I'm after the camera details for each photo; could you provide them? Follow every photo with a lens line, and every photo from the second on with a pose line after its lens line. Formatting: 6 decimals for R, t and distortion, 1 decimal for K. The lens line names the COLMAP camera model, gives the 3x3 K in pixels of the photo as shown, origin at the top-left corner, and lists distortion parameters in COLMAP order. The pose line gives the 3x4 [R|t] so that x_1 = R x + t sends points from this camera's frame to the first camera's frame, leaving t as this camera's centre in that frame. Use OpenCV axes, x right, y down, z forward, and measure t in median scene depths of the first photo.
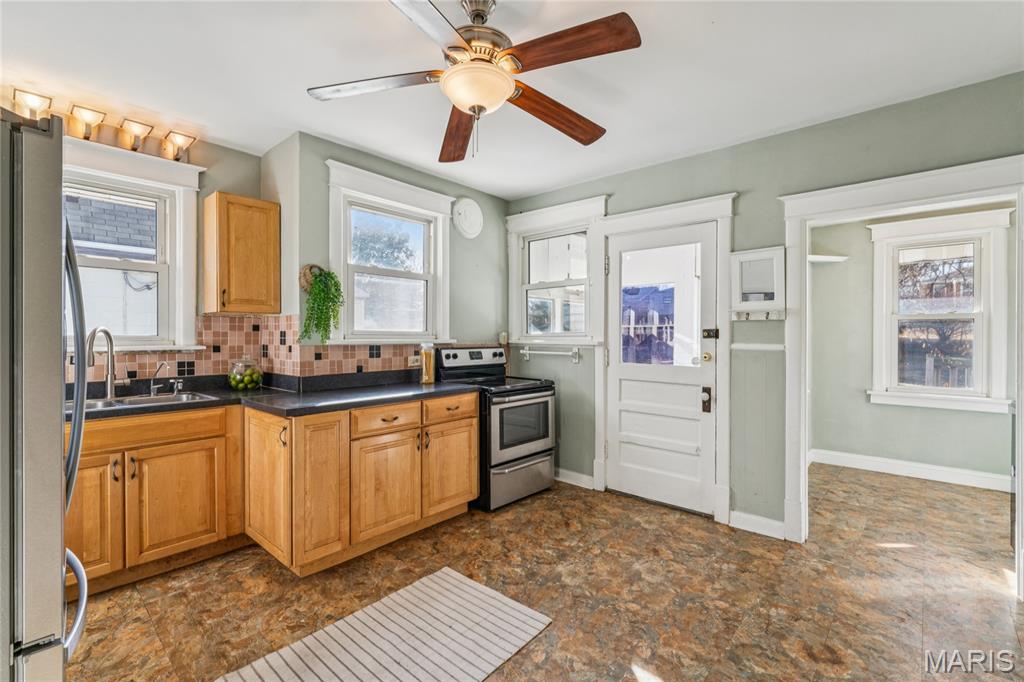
lens RADIAL K [[455.5, 0, 512.6], [0, 455.5, 336.9], [0, 0, 1]] dist [-0.005120, 0.001551]
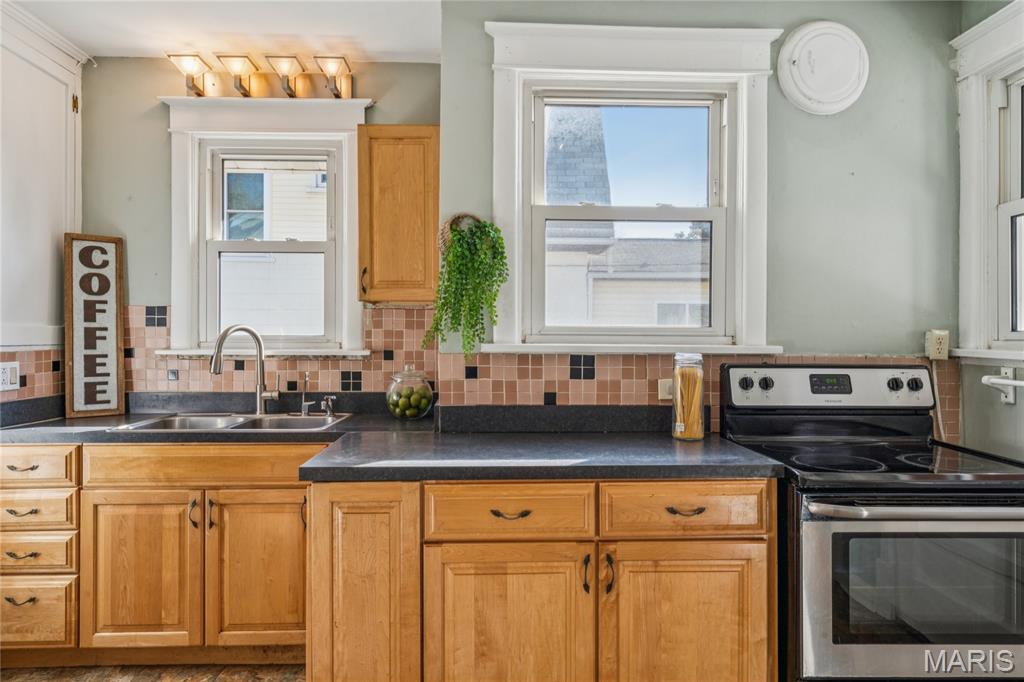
lens RADIAL K [[617.9, 0, 507.1], [0, 617.9, 340.2], [0, 0, 1]] dist [0.006059, -0.003202]
pose [[0.681135, 0.006240, -0.732132, 0.179167], [-0.004879, 0.999980, 0.003983, -0.001318], [0.732142, 0.000859, 0.681152, 0.510869]]
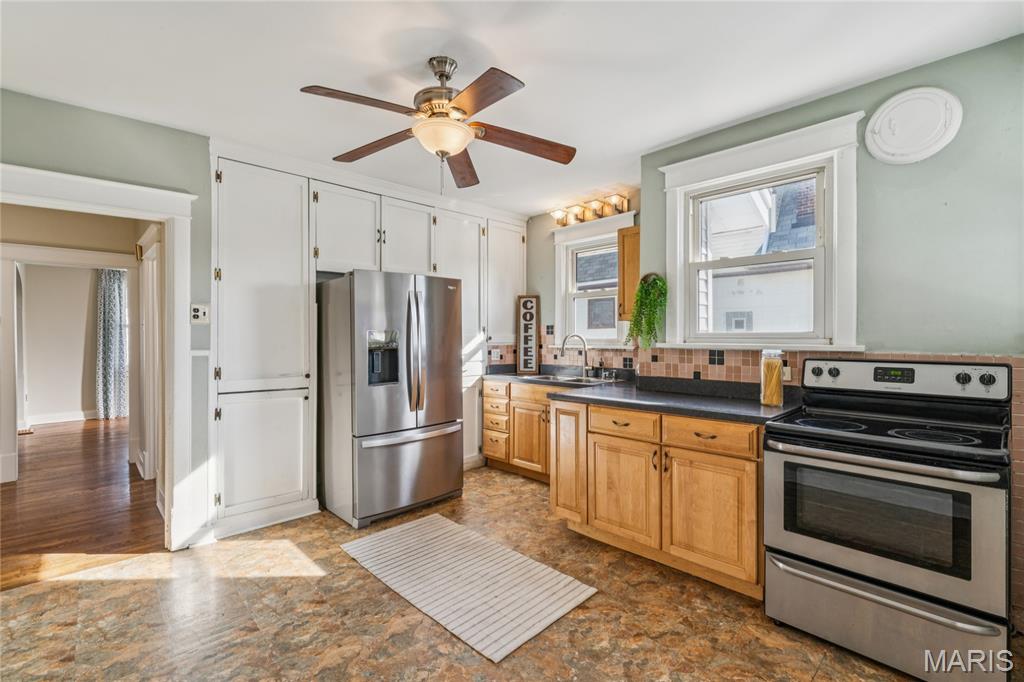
lens RADIAL K [[455.5, 0, 509.7], [0, 455.5, 339.6], [0, 0, 1]] dist [-0.005120, 0.001551]
pose [[-0.086688, 0.003281, -0.996230, 0.672253], [-0.002232, 0.999991, 0.003488, -0.004278], [0.996233, 0.002526, -0.086680, 0.770840]]
